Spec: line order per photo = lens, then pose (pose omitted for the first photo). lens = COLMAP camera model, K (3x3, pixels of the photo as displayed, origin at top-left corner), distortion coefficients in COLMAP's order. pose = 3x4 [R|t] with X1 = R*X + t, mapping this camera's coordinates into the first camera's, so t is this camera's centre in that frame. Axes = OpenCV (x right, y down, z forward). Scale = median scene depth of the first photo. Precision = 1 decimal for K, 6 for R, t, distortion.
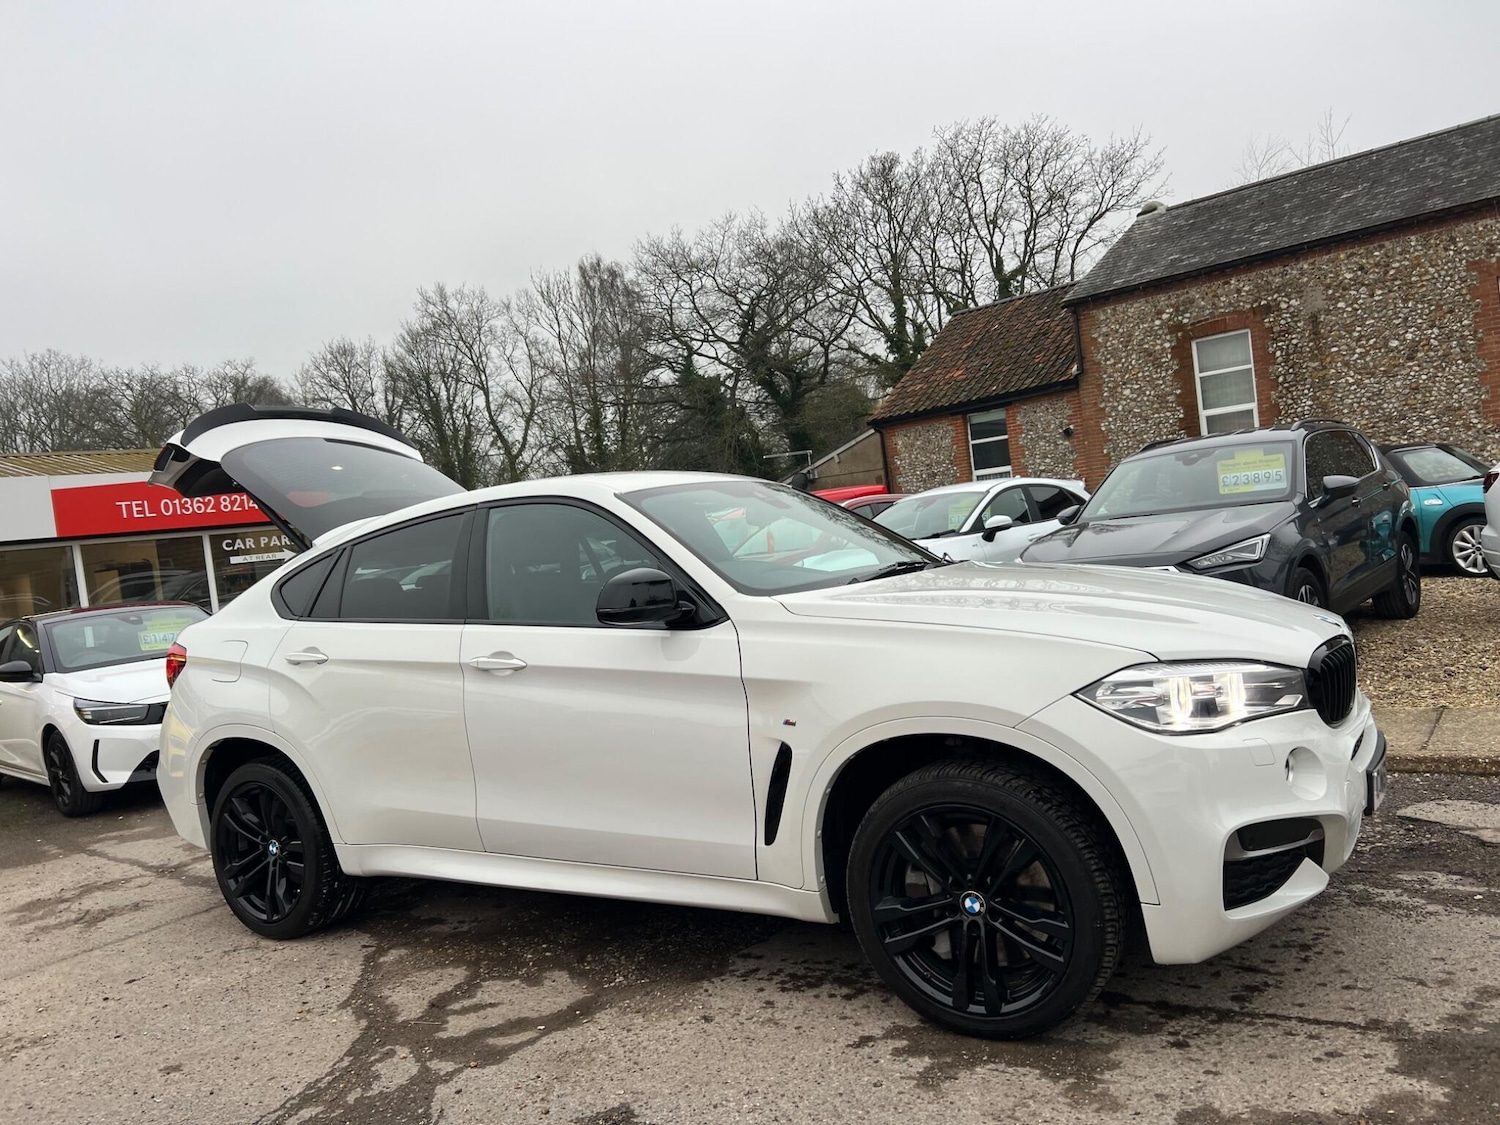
lens RADIAL K [[1127.2, 0, 740.9], [0, 1127.2, 573.3], [0, 0, 1]] dist [0.061055, -0.066272]
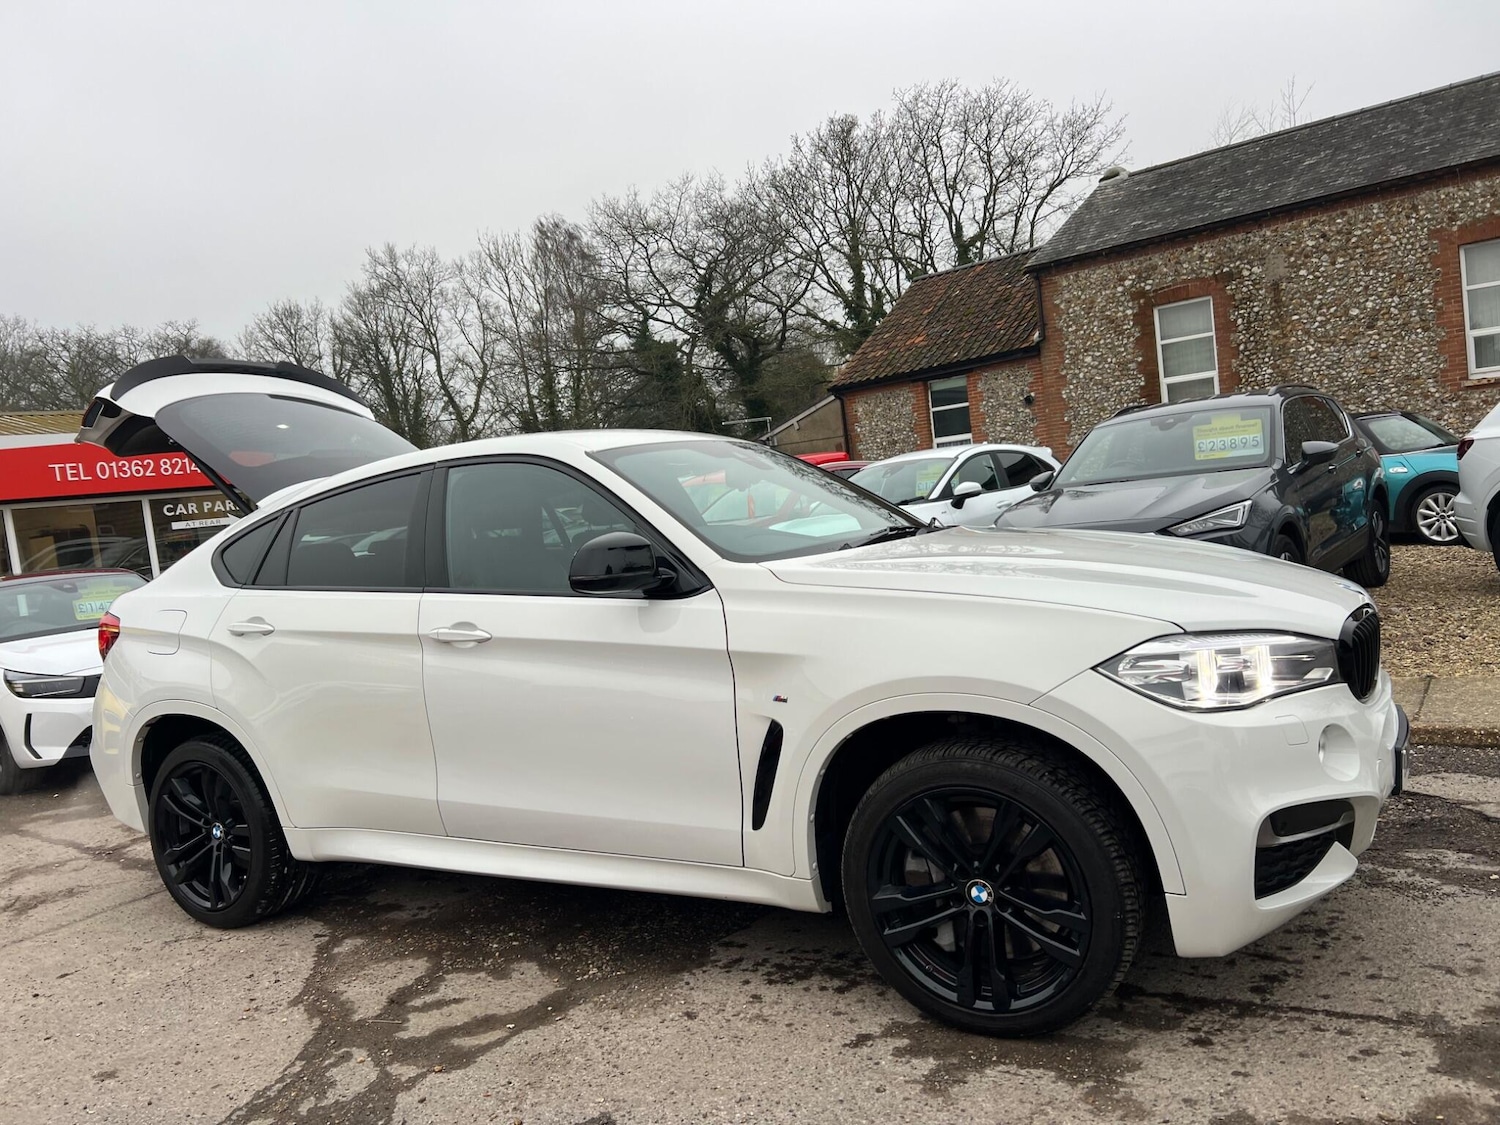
lens RADIAL K [[1127.2, 0, 735.3], [0, 1127.2, 574.1], [0, 0, 1]] dist [0.061055, -0.066272]
pose [[0.999370, 0.000828, 0.035474, -0.005061], [-0.001839, 0.999593, 0.028483, 0.000716], [-0.035436, -0.028530, 0.998965, 0.015120]]
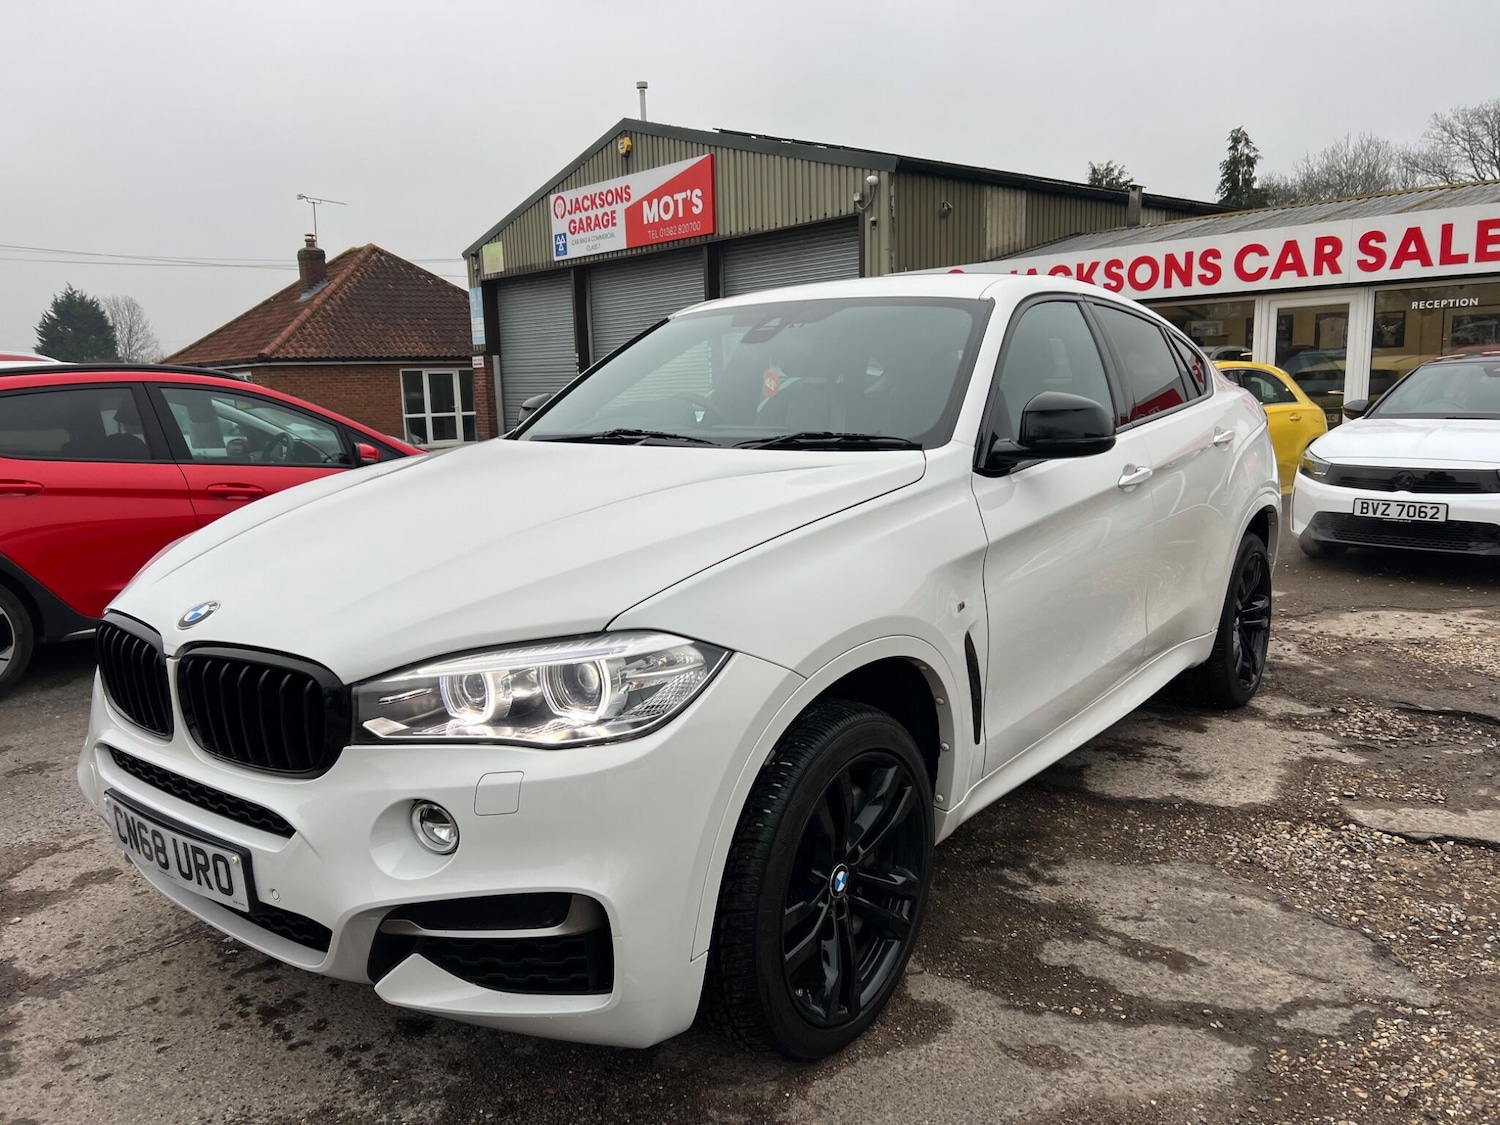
lens RADIAL K [[1127.2, 0, 745.4], [0, 1127.2, 573.1], [0, 0, 1]] dist [0.061055, -0.066272]
pose [[-0.096487, 0.284636, -0.953768, 0.214138], [0.000661, 0.958257, 0.285909, -0.032629], [0.995334, 0.026956, -0.092647, 0.267301]]
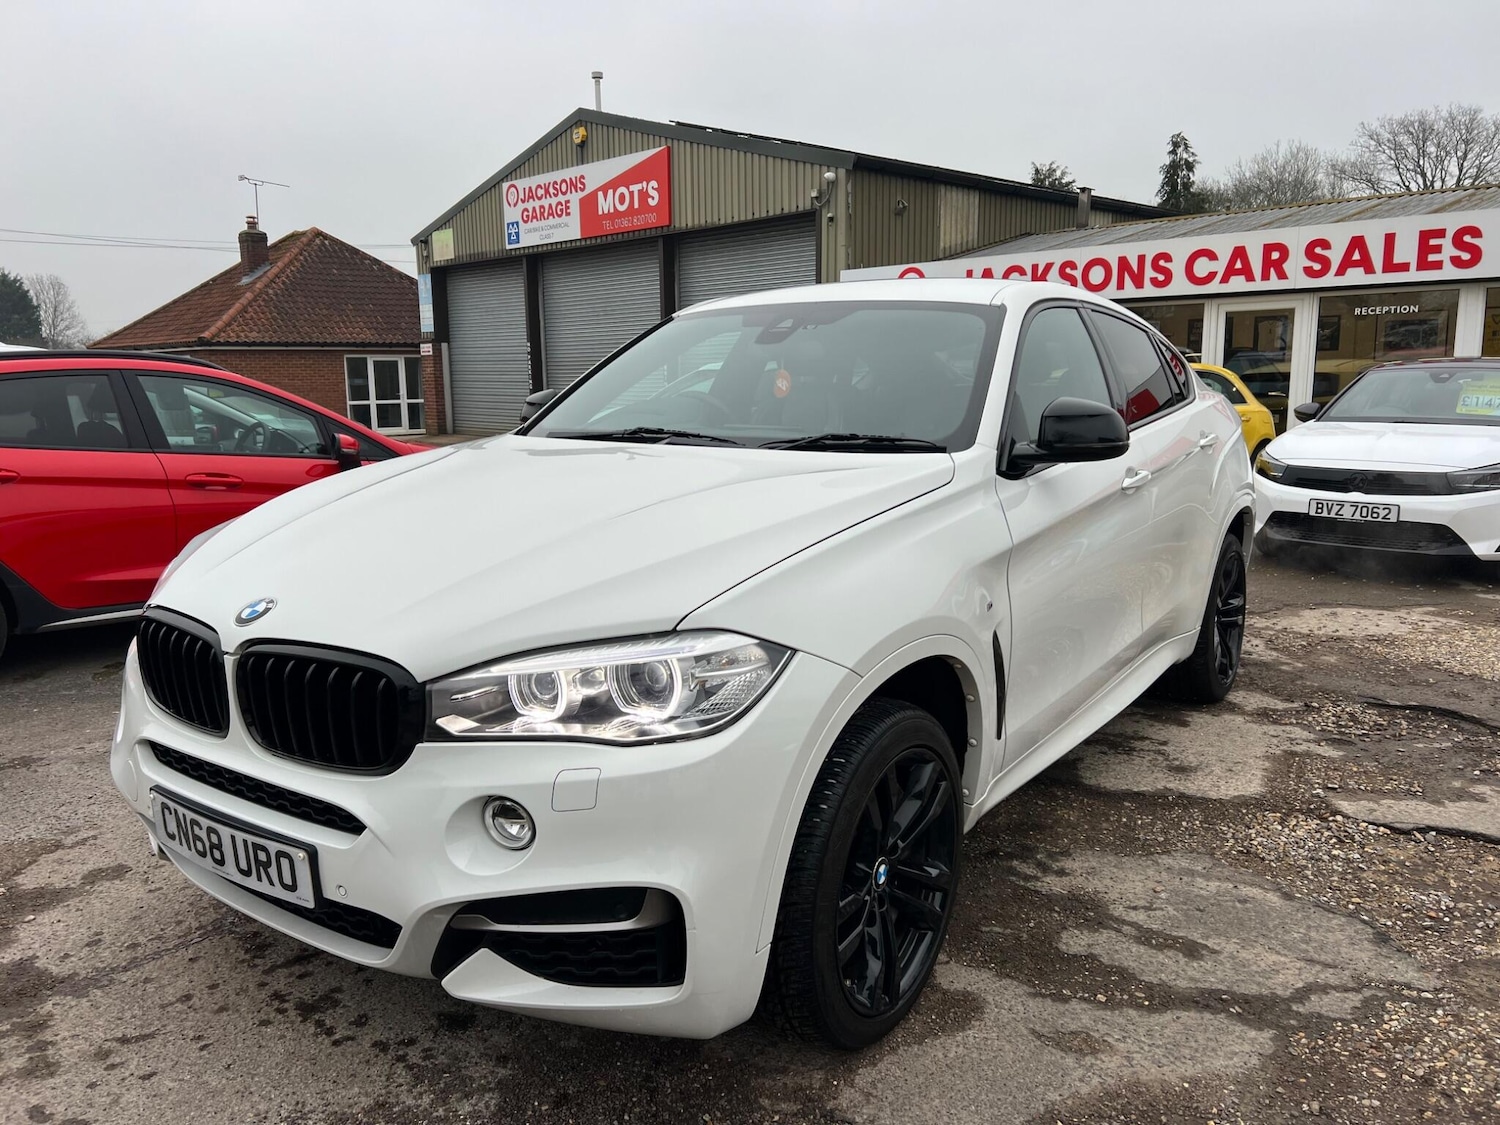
lens RADIAL K [[1127.2, 0, 740.2], [0, 1127.2, 562.6], [0, 0, 1]] dist [0.061055, -0.066272]
pose [[-0.052251, 0.282761, -0.957766, 0.217588], [-0.019887, 0.958592, 0.284089, -0.034354], [0.998436, 0.033891, -0.044464, 0.254462]]
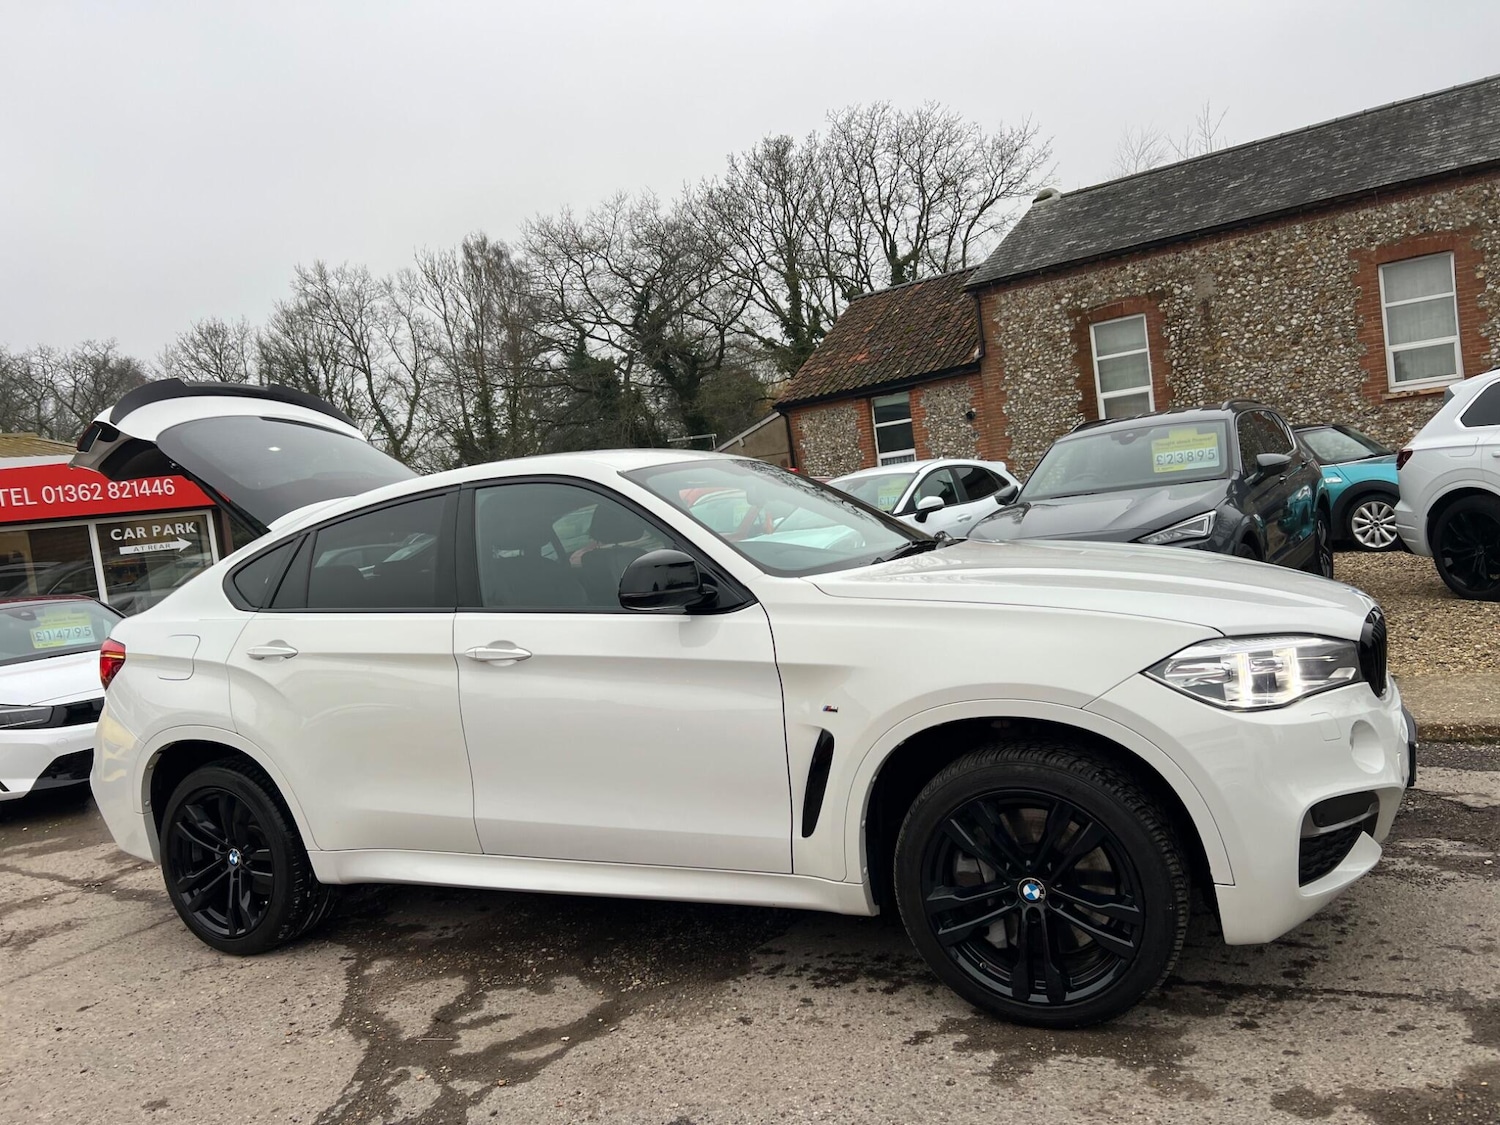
lens RADIAL K [[1127.2, 0, 735.6], [0, 1127.2, 574.9], [0, 0, 1]] dist [0.061055, -0.066272]
pose [[0.995446, -0.014335, 0.094242, -0.023612], [0.012966, 0.999802, 0.015116, 0.000690], [-0.094440, -0.013825, 0.995435, 0.011054]]
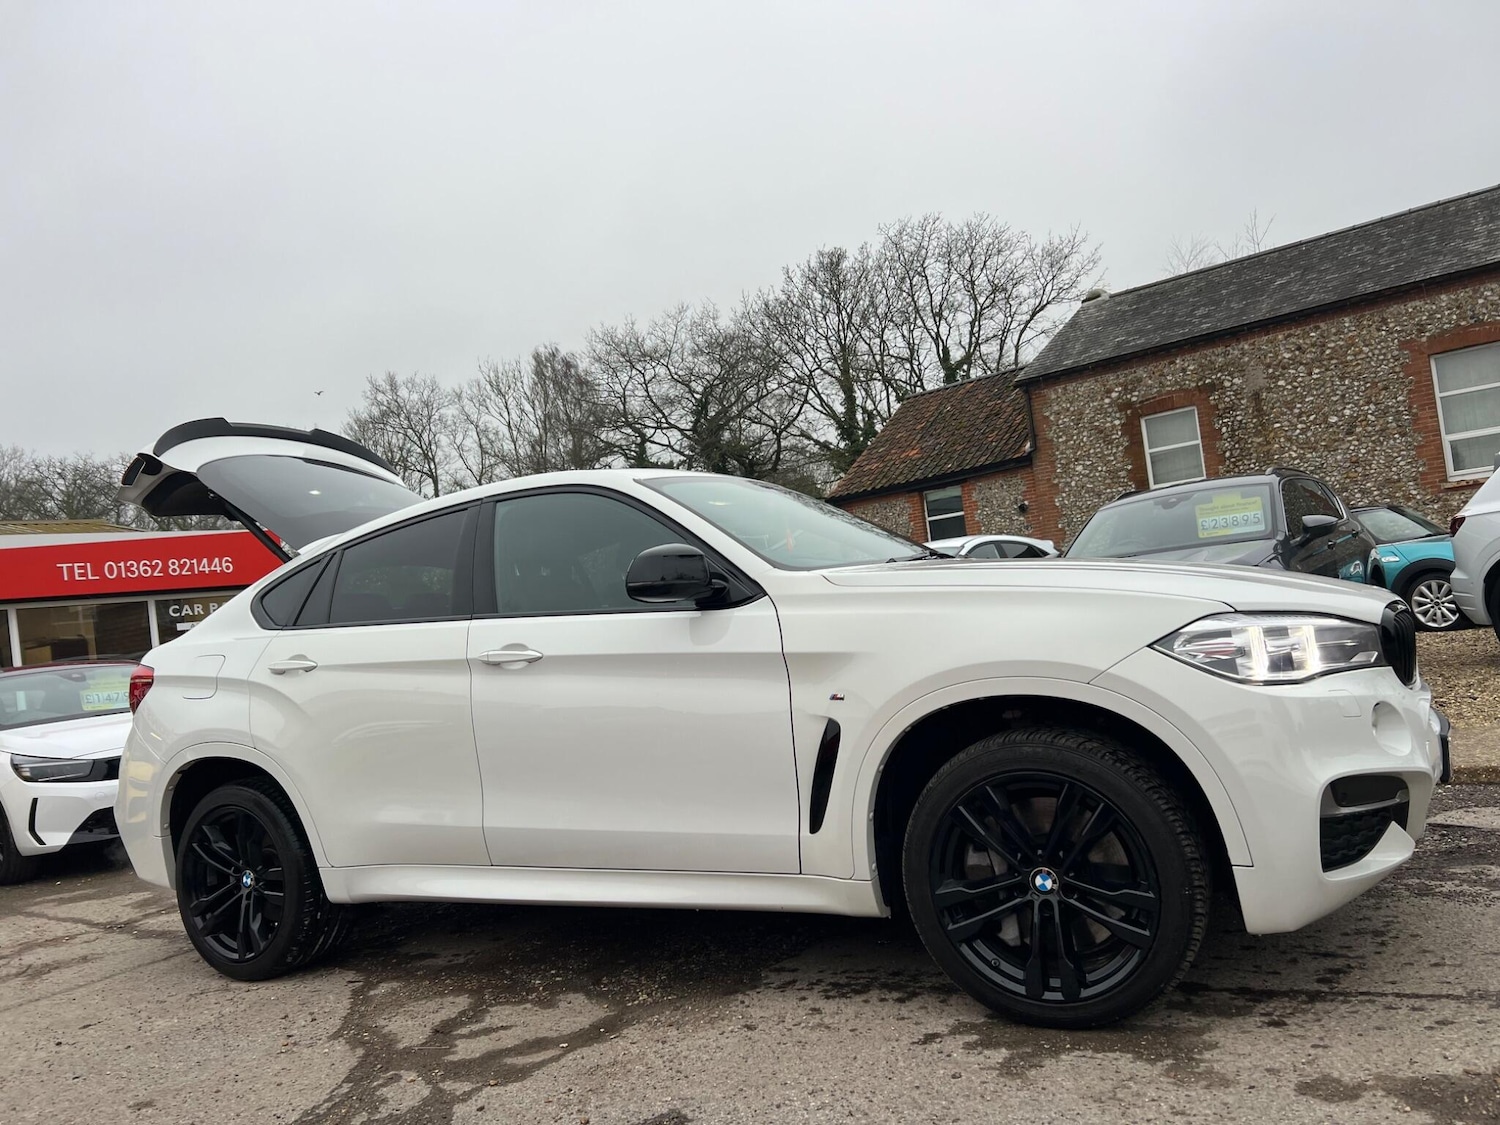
lens RADIAL K [[1127.2, 0, 753.2], [0, 1127.2, 574.1], [0, 0, 1]] dist [0.061055, -0.066272]
pose [[0.998323, -0.003770, 0.057771, -0.015133], [0.008507, 0.996598, -0.081974, 0.020110], [-0.057265, 0.082328, 0.994959, 0.011852]]
